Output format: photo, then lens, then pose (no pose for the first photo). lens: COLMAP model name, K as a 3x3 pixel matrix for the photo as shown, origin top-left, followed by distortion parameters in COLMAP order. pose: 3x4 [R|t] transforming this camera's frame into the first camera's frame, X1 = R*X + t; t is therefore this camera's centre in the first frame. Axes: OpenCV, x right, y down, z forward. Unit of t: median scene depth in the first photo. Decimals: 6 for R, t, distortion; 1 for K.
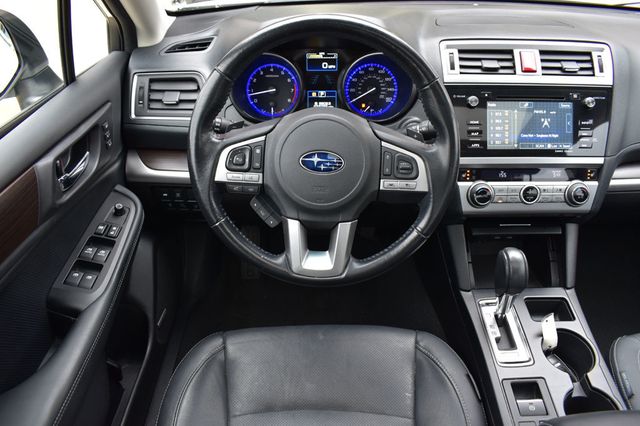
lens RADIAL K [[506.3, 0, 322.6], [0, 506.3, 211.6], [0, 0, 1]] dist [-0.080949, -0.001860]
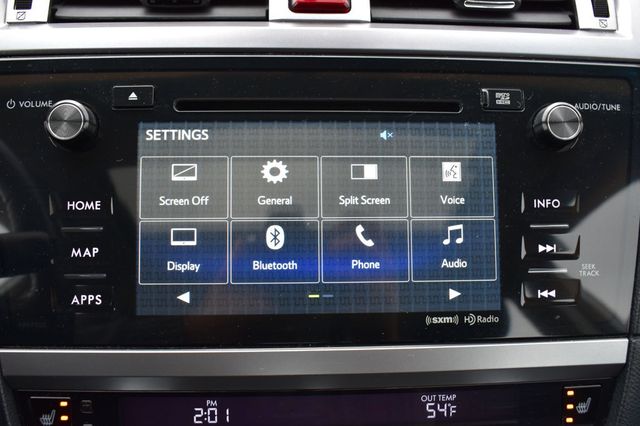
lens RADIAL K [[618.2, 0, 329.7], [0, 618.2, 209.6], [0, 0, 1]] dist [-0.102042, 0.000000]
pose [[0.999315, 0.003346, 0.036849, 0.410729], [0.001638, 0.990925, -0.134407, -0.135290], [-0.036965, 0.134375, 0.990241, 0.697819]]
